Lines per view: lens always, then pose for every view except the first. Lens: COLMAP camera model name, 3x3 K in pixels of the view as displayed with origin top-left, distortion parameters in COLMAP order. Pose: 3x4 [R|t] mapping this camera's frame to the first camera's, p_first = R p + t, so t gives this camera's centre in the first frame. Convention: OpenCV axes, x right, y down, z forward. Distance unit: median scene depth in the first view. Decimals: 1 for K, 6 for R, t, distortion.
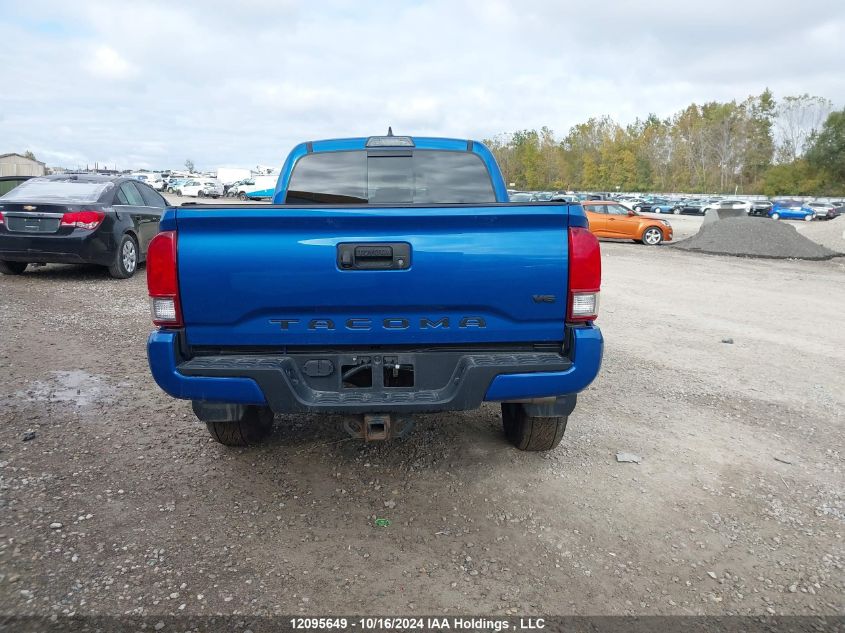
lens RADIAL K [[680.4, 0, 422.5], [0, 680.4, 316.5], [0, 0, 1]] dist [0.004025, -0.002445]
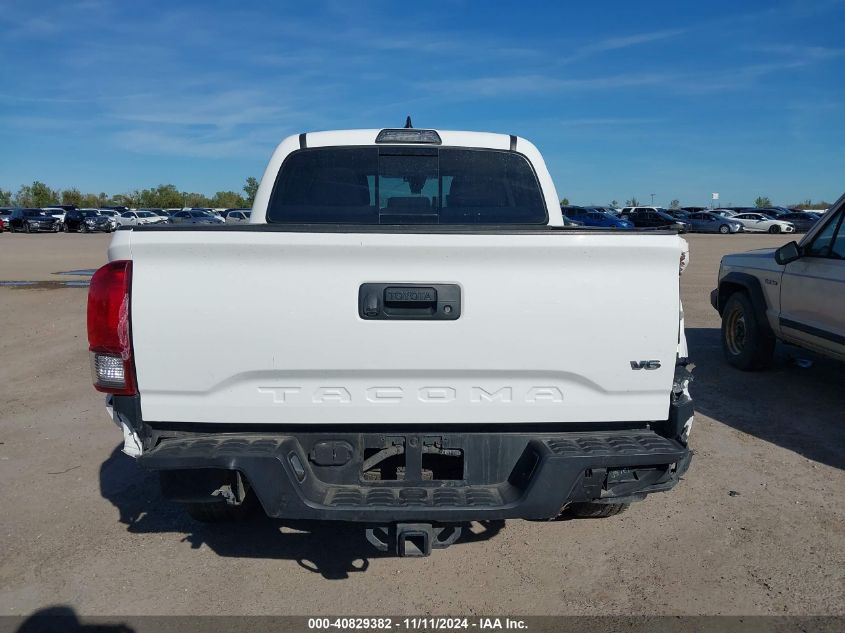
lens RADIAL K [[680.4, 0, 422.5], [0, 680.4, 316.5], [0, 0, 1]] dist [0.004025, -0.002445]
pose [[0.996580, 0.008586, 0.082186, -0.116757], [-0.010850, 0.999573, 0.027145, -0.091226], [-0.081918, -0.027944, 0.996247, 0.272994]]
